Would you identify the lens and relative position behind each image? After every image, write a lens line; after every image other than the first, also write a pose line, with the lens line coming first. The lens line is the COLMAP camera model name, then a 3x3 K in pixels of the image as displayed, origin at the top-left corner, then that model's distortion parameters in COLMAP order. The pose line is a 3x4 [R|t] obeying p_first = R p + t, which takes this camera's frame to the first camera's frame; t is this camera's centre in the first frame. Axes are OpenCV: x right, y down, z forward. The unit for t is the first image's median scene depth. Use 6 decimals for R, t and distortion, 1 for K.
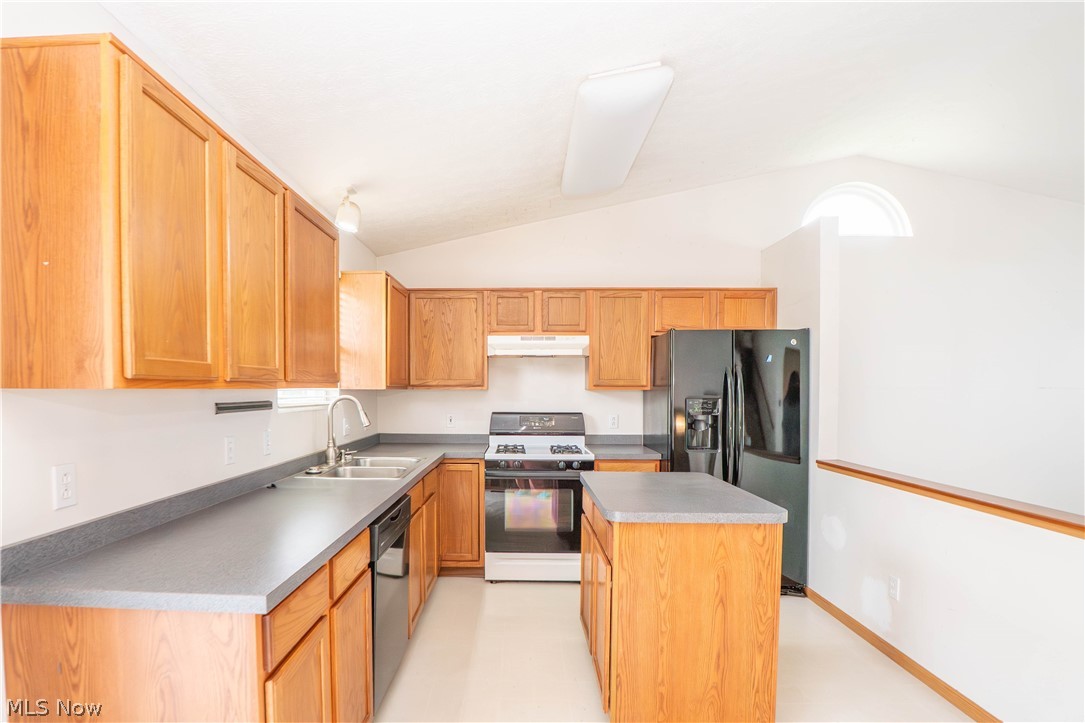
lens RADIAL K [[560.3, 0, 529.8], [0, 560.3, 404.7], [0, 0, 1]] dist [-0.015419, 0.000477]
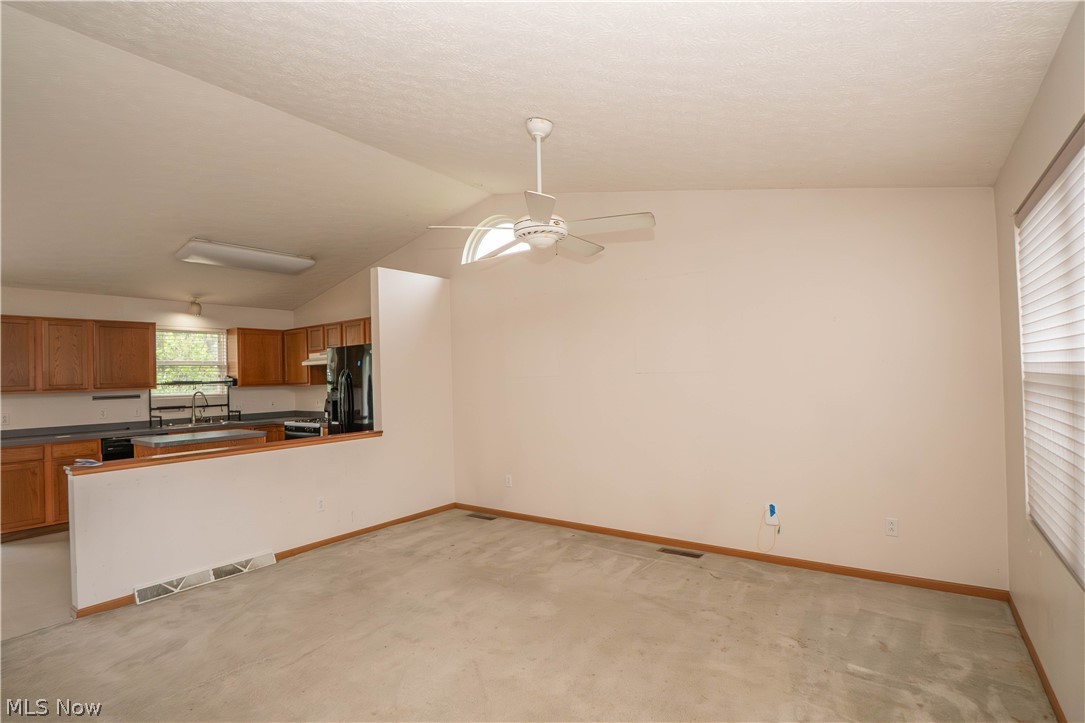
lens RADIAL K [[540.1, 0, 532.3], [0, 540.1, 365.3], [0, 0, 1]] dist [-0.030925, 0.002019]
pose [[0.801305, -0.040357, -0.596893, 1.467908], [0.014391, 0.998734, -0.048207, 0.001239], [0.598082, 0.030039, 0.800871, 0.087514]]
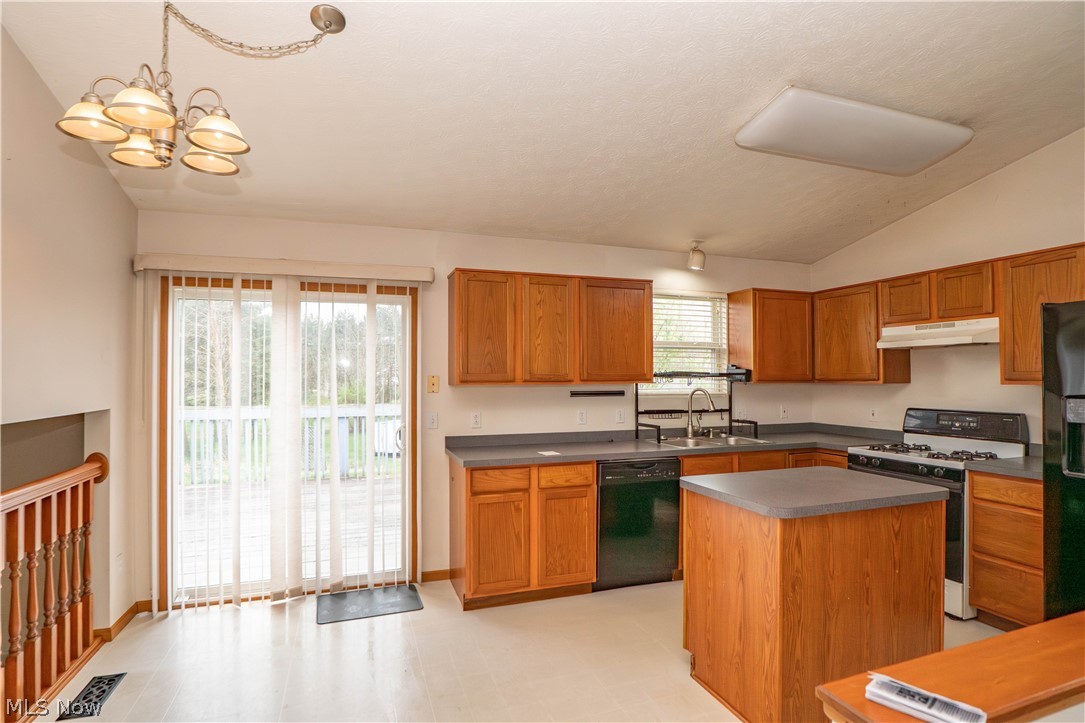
lens RADIAL K [[566.1, 0, 547.1], [0, 566.1, 372.1], [0, 0, 1]] dist [-0.000768, -0.000066]
pose [[0.344001, -0.015281, -0.938845, 0.647640], [-0.023365, 0.999419, -0.024828, -0.009549], [0.938678, 0.030477, 0.343444, 0.121961]]
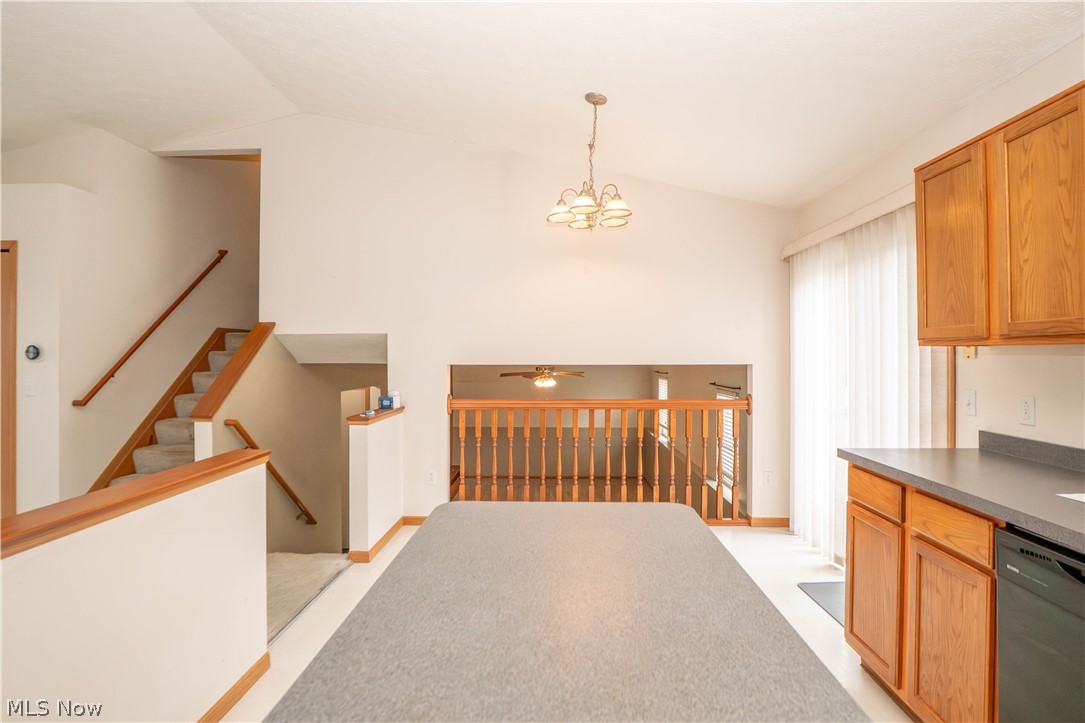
lens RADIAL K [[551.1, 0, 521.8], [0, 551.1, 349.4], [0, 0, 1]] dist [-0.031308, 0.001469]
pose [[-0.999142, -0.005967, 0.040975, 0.158002], [-0.004957, 0.999683, 0.024699, -0.016074], [-0.041110, 0.024475, -0.998855, 0.853214]]
